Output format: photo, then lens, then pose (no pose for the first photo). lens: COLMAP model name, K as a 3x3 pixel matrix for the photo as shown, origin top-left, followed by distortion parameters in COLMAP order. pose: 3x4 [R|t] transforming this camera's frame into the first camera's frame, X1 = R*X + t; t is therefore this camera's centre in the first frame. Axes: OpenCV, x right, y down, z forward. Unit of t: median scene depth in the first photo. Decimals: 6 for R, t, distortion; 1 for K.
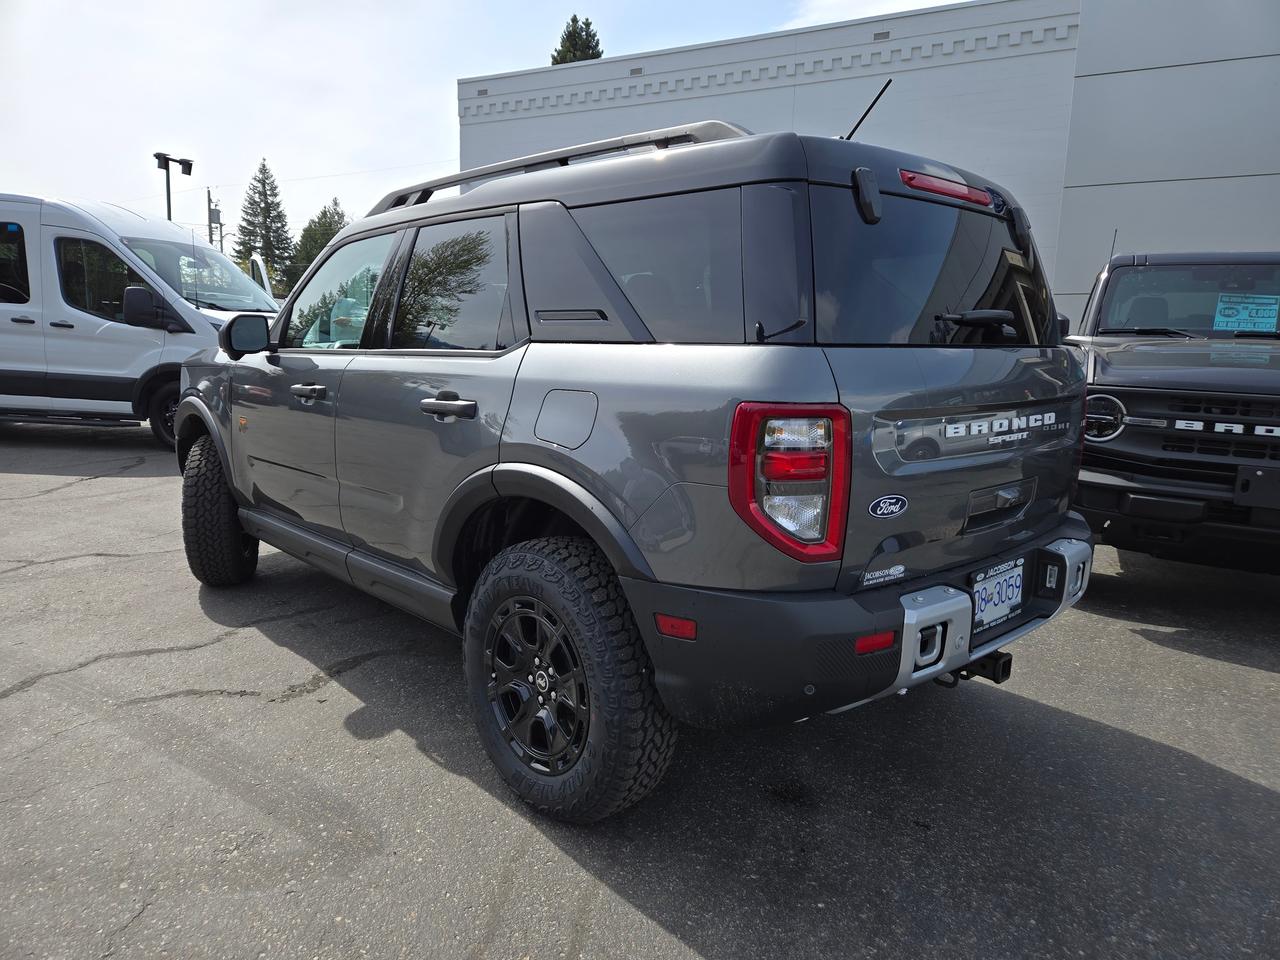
lens RADIAL K [[825.0, 0, 640.0], [0, 825.0, 480.0], [0, 0, 1]] dist [0.005507, -0.038376]
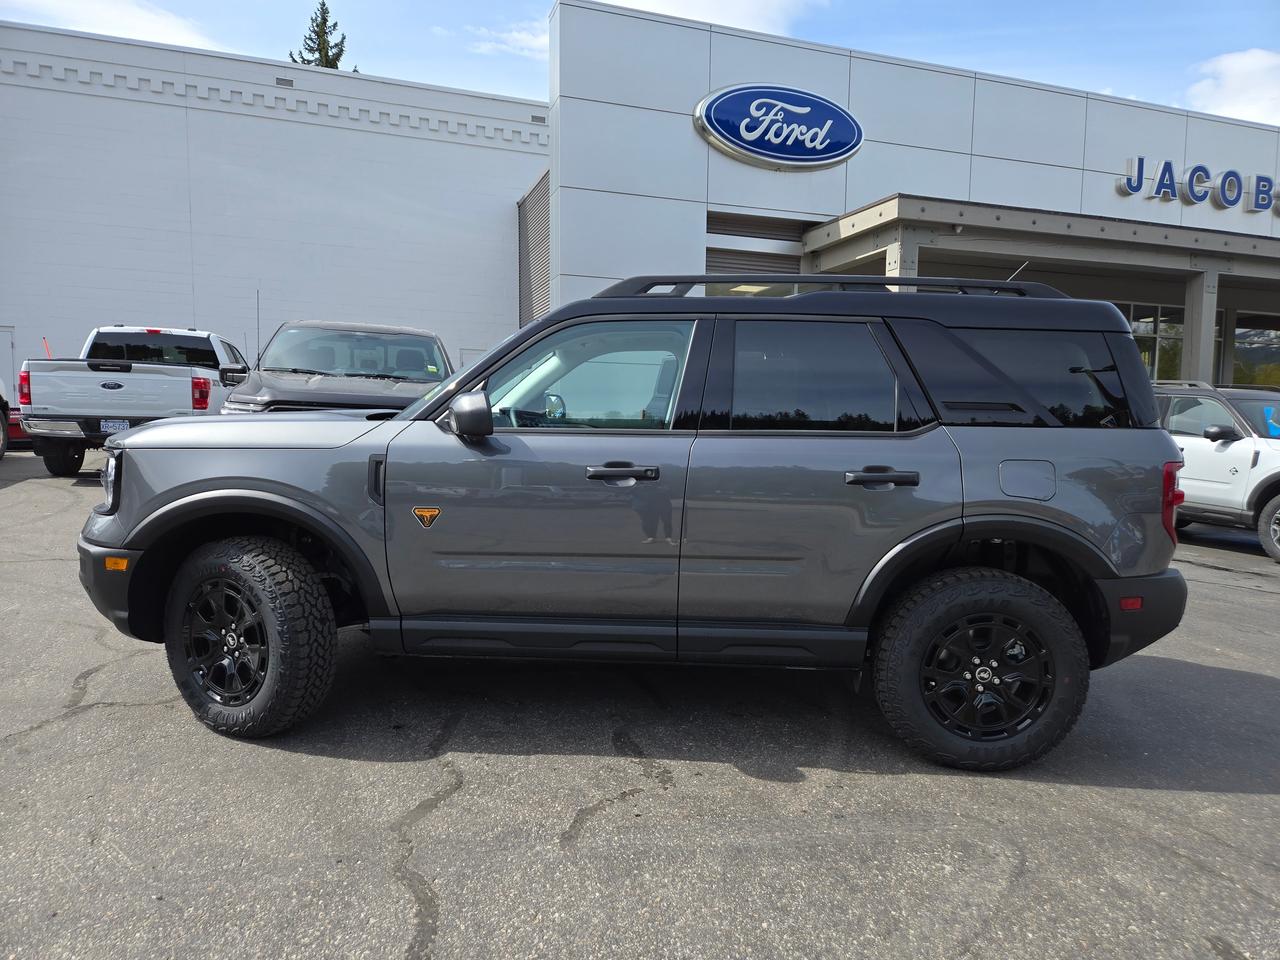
lens RADIAL K [[858.4, 0, 631.0], [0, 858.4, 517.6], [0, 0, 1]] dist [0.068483, -0.048822]
pose [[0.716822, -0.096326, 0.690570, -1.131153], [0.096500, 0.994586, 0.038564, -0.095090], [-0.690546, 0.038996, 0.722237, 0.265609]]
